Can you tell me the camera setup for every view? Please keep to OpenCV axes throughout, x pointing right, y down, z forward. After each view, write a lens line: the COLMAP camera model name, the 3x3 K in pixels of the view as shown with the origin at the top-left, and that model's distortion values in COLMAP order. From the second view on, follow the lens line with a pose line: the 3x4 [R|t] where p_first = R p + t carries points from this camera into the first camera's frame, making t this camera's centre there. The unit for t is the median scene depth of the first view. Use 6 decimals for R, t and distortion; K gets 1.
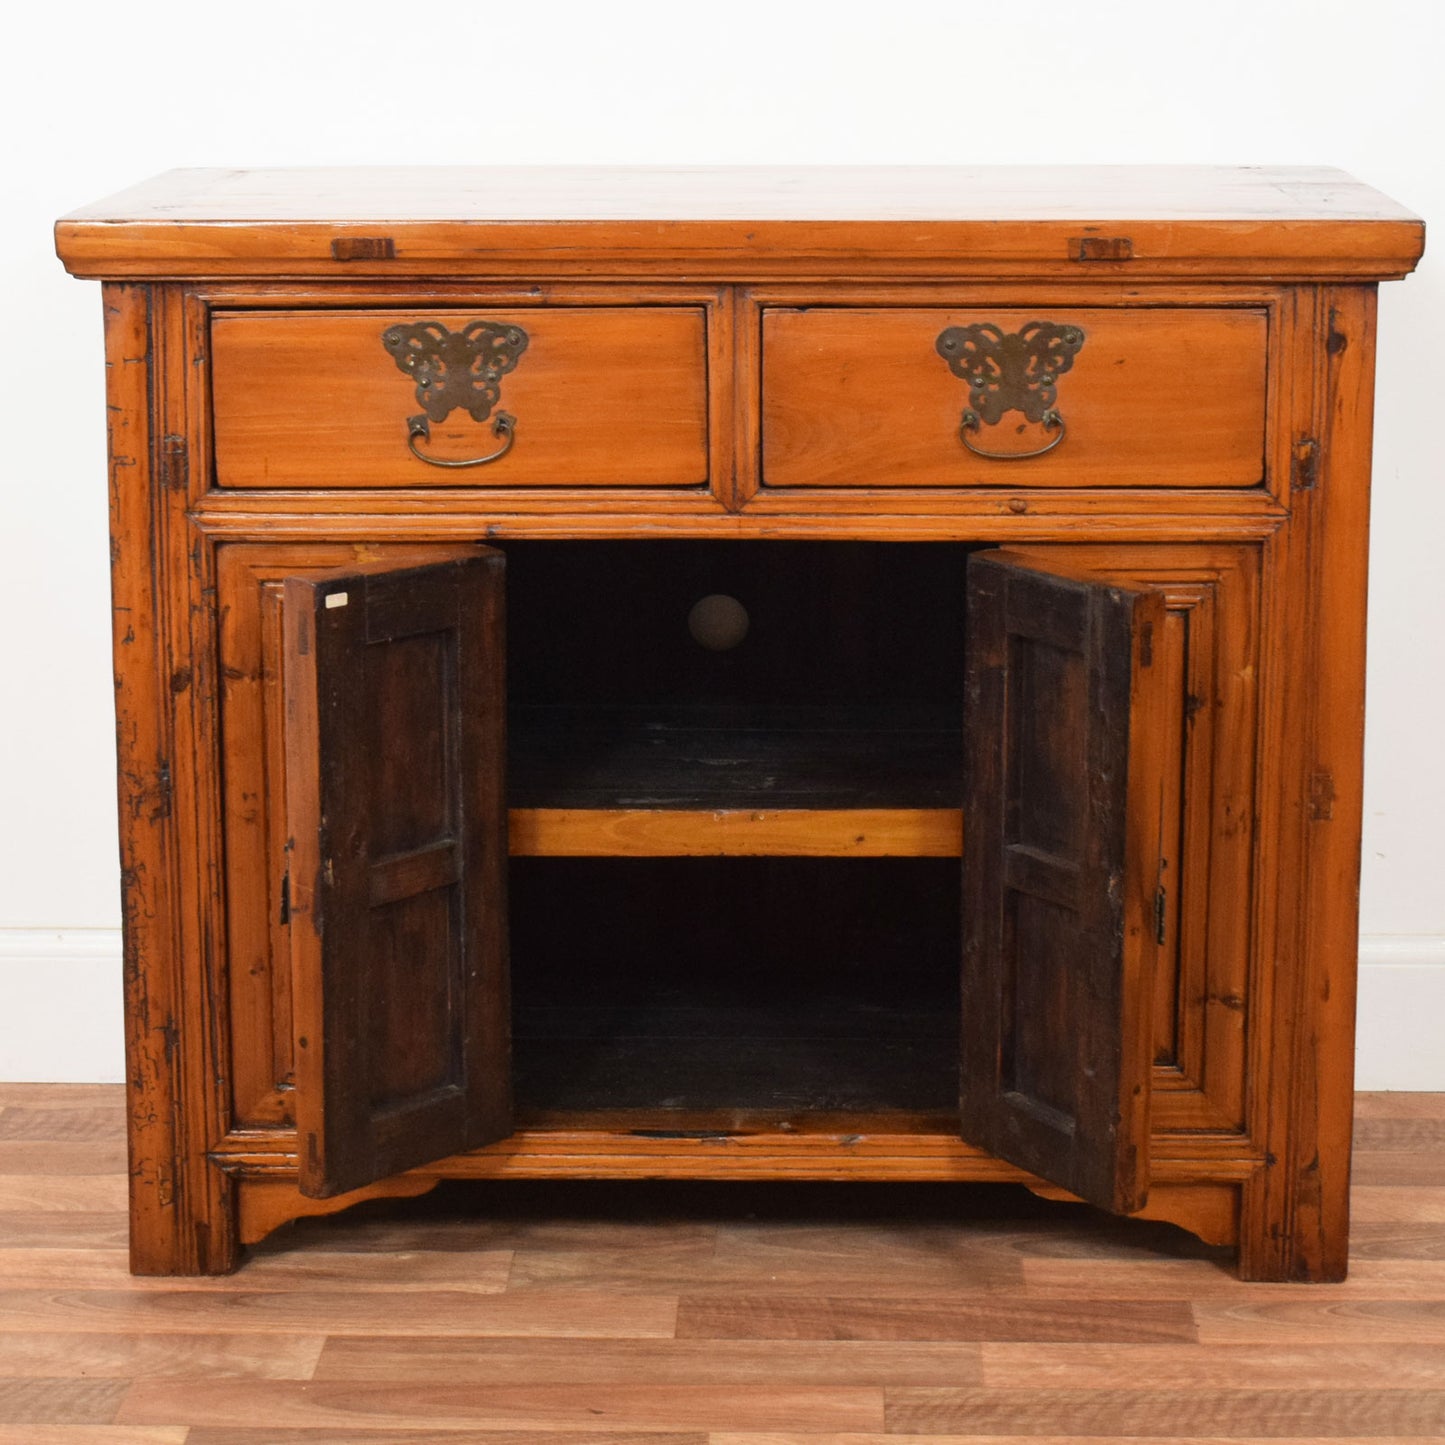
lens RADIAL K [[3556.9, 0, 722.3], [0, 3556.9, 674.0], [0, 0, 1]] dist [-0.040372, 0.000000]
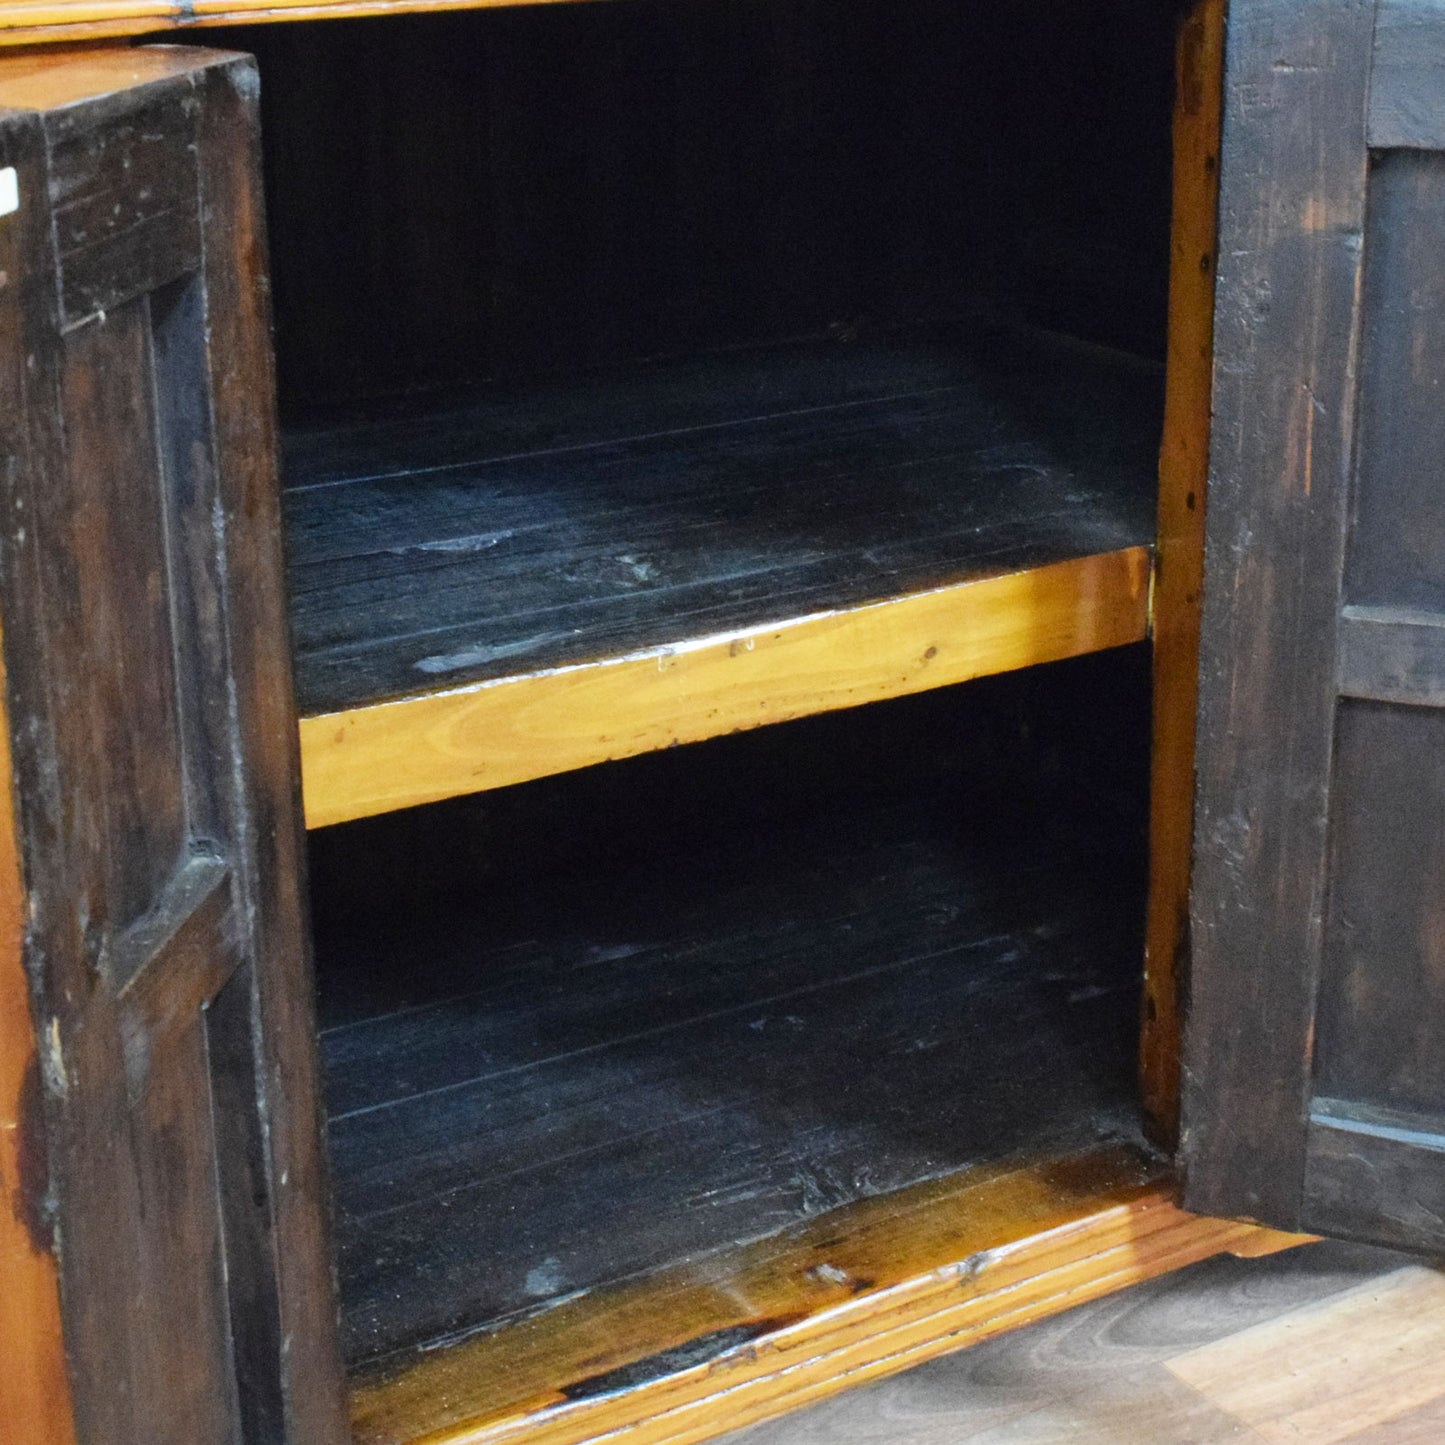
lens RADIAL K [[2743.7, 0, 723.6], [0, 2743.7, 713.6], [0, 0, 1]] dist [-0.061738, 0.000000]
pose [[0.829259, -0.193429, 0.524324, -0.172791], [0.129826, 0.979202, 0.155909, -0.005244], [-0.543576, -0.061218, 0.837124, 0.712058]]
